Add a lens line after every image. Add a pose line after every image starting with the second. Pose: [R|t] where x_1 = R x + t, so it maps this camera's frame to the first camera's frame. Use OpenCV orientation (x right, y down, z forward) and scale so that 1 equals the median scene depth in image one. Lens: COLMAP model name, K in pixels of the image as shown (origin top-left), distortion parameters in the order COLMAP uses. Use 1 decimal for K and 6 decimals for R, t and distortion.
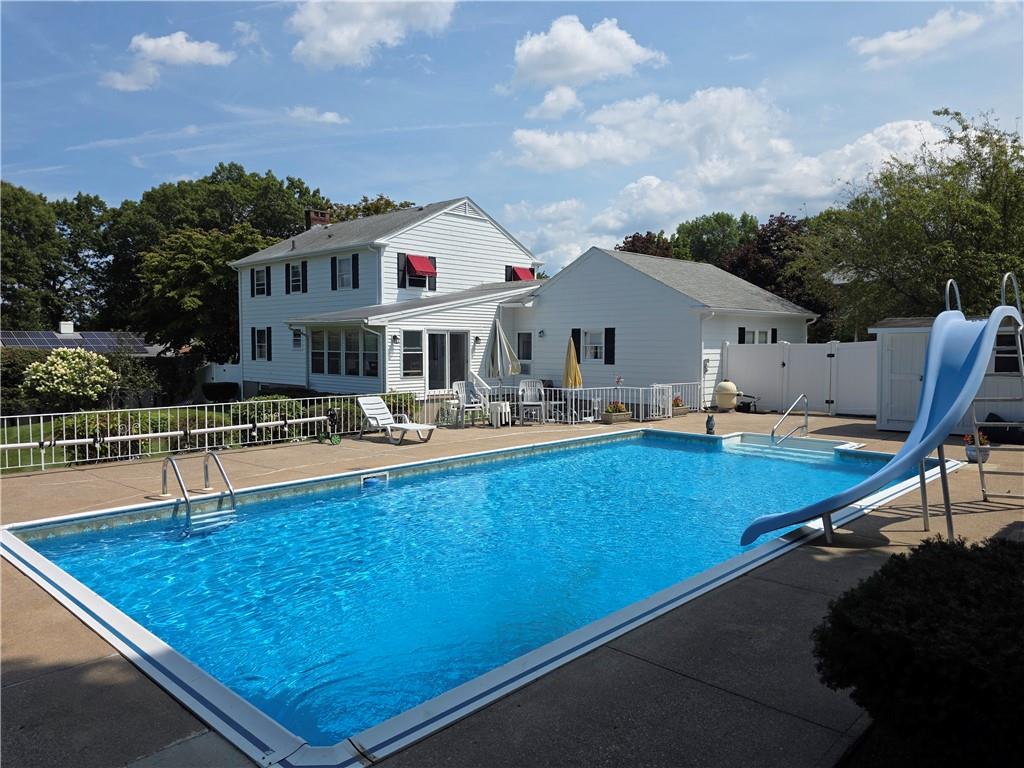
lens RADIAL K [[700.1, 0, 512.9], [0, 700.1, 394.0], [0, 0, 1]] dist [0.023243, -0.033234]
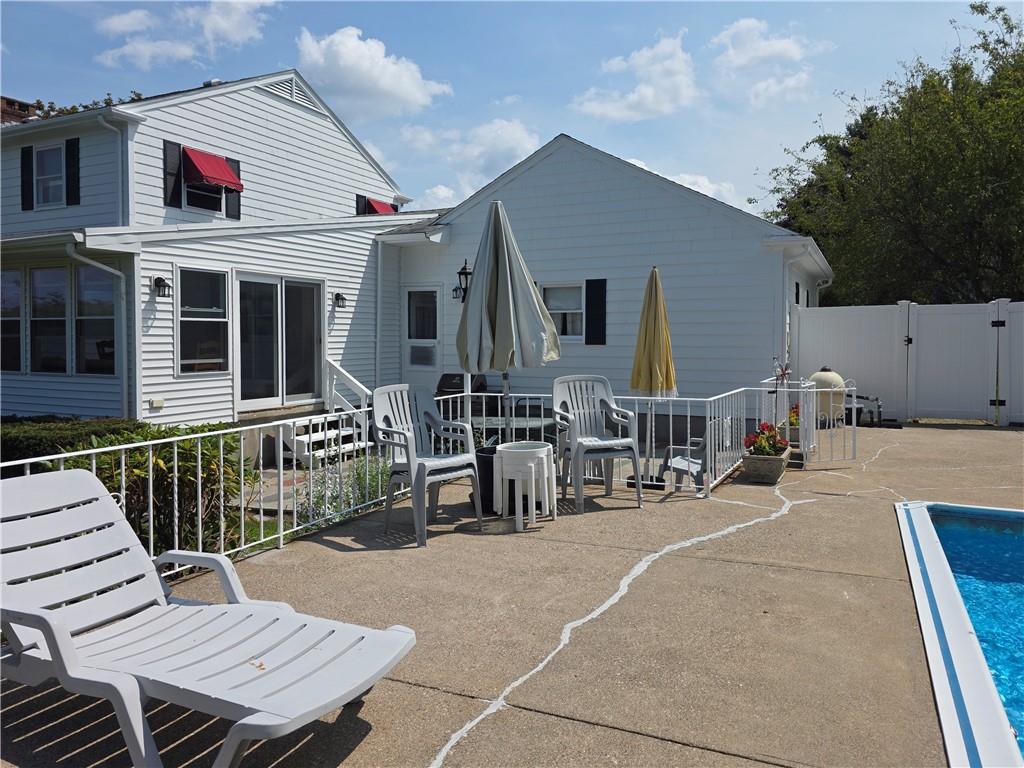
lens RADIAL K [[700.1, 0, 553.6], [0, 700.1, 356.3], [0, 0, 1]] dist [0.023243, -0.033234]
pose [[0.940322, -0.010715, 0.340119, -0.071184], [0.024646, 0.999024, -0.036666, -0.011113], [-0.339394, 0.042860, 0.939667, 0.414716]]
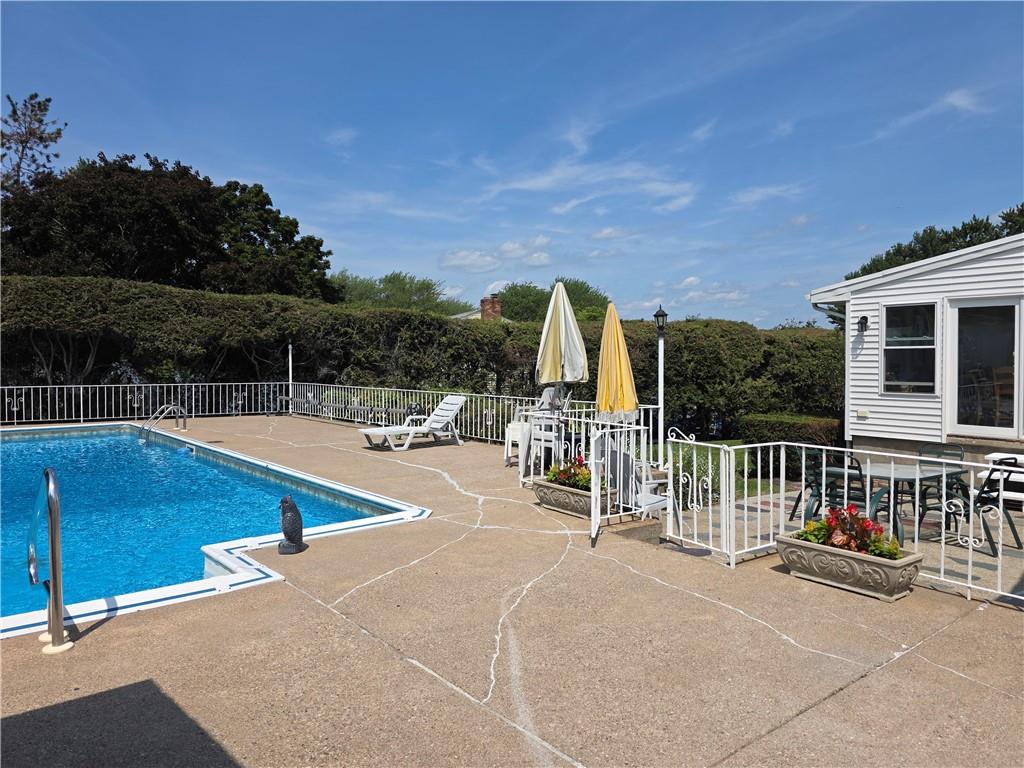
lens RADIAL K [[700.1, 0, 517.5], [0, 700.1, 383.9], [0, 0, 1]] dist [0.023243, -0.033234]
pose [[-0.111164, 0.035626, -0.993163, 0.341083], [-0.065872, 0.996895, 0.043133, -0.029610], [0.991617, 0.070217, -0.108472, 0.641756]]
